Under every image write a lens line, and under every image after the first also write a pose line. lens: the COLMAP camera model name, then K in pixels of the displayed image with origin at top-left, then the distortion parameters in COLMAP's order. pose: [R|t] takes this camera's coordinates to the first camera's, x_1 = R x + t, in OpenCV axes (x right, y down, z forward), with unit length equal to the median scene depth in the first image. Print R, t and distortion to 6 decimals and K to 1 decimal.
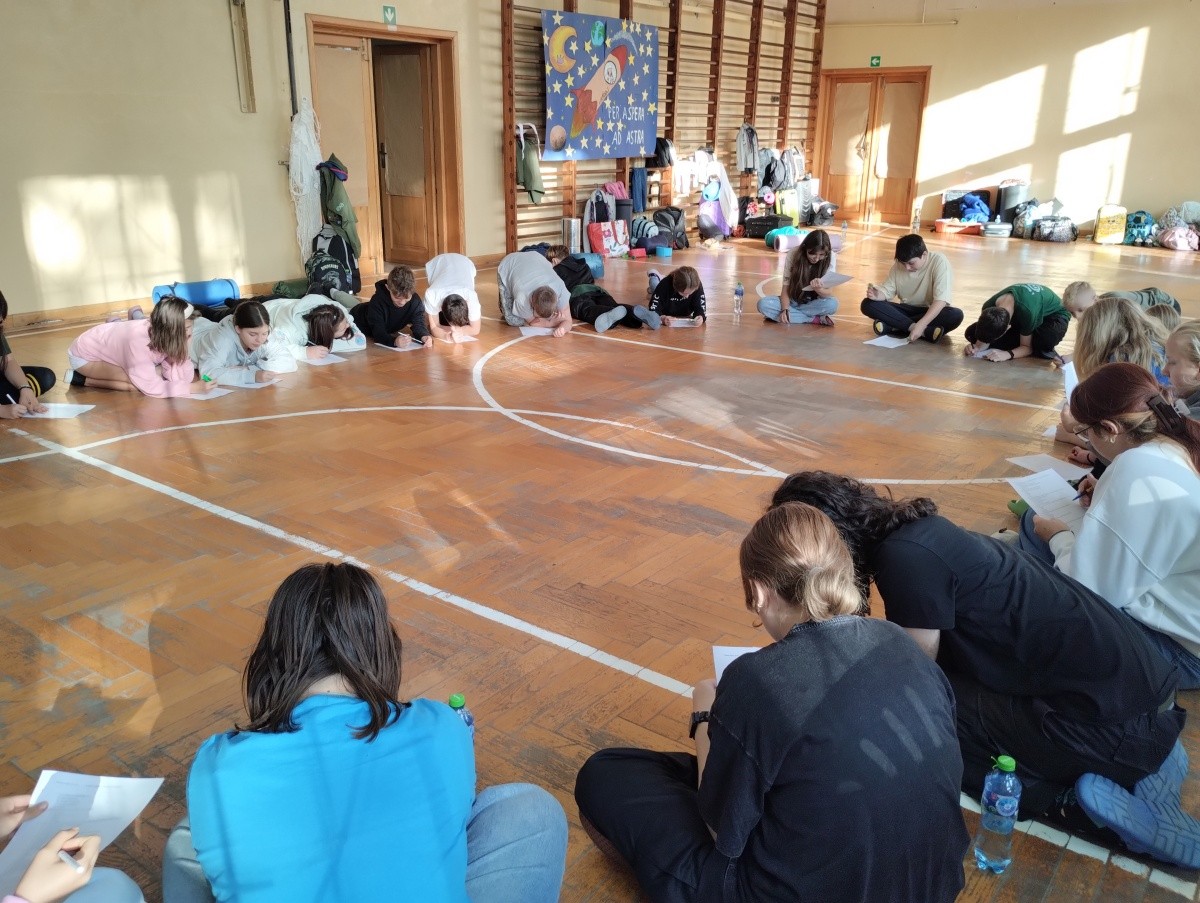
lens RADIAL K [[976.8, 0, 599.4], [0, 976.8, 452.9], [0, 0, 1]] dist [0.010053, 0.002900]
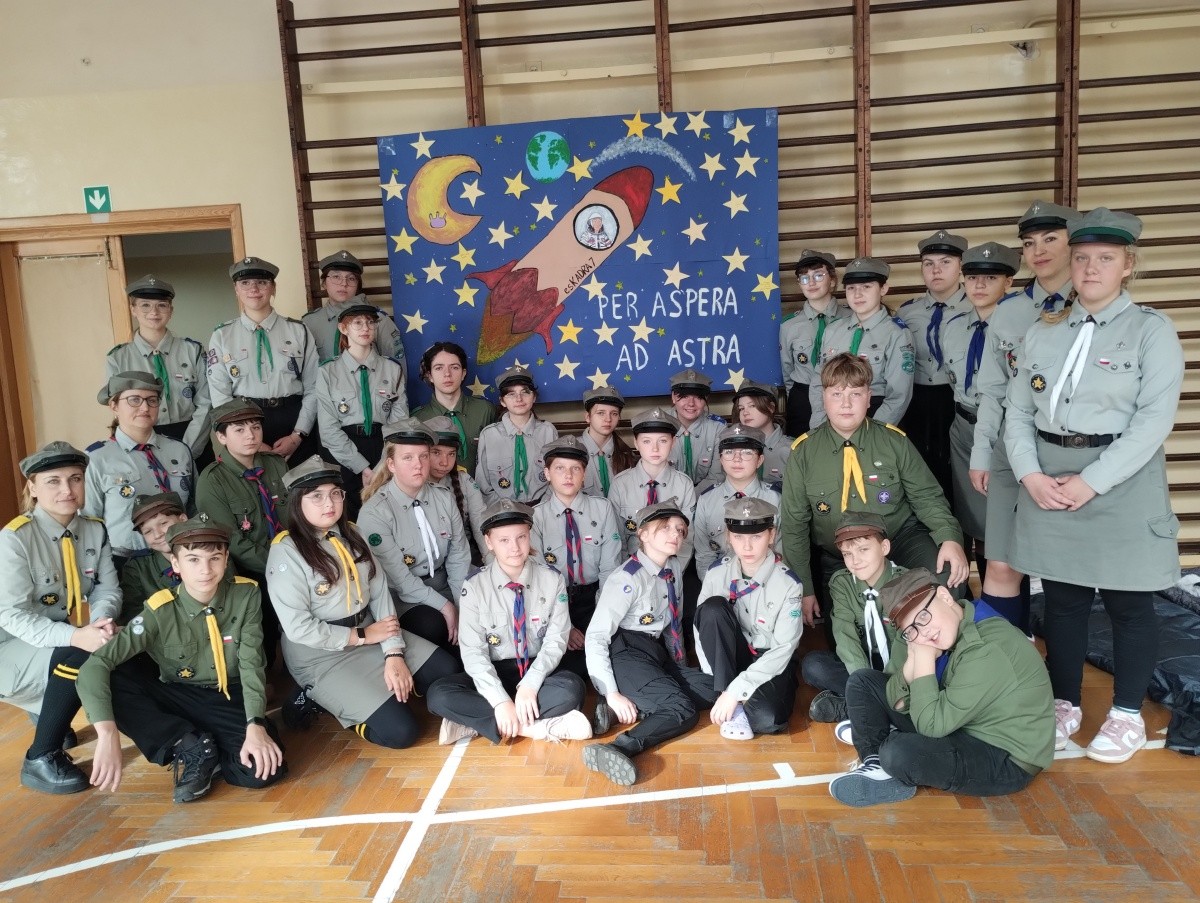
lens RADIAL K [[1085.7, 0, 599.7], [0, 1085.7, 451.4], [0, 0, 1]] dist [0.000362, 0.003856]
pose [[0.509985, 0.095253, -0.854893, 0.475574], [-0.212228, 0.977059, -0.017739, -0.276346], [0.833591, 0.190479, 0.518501, 0.756771]]
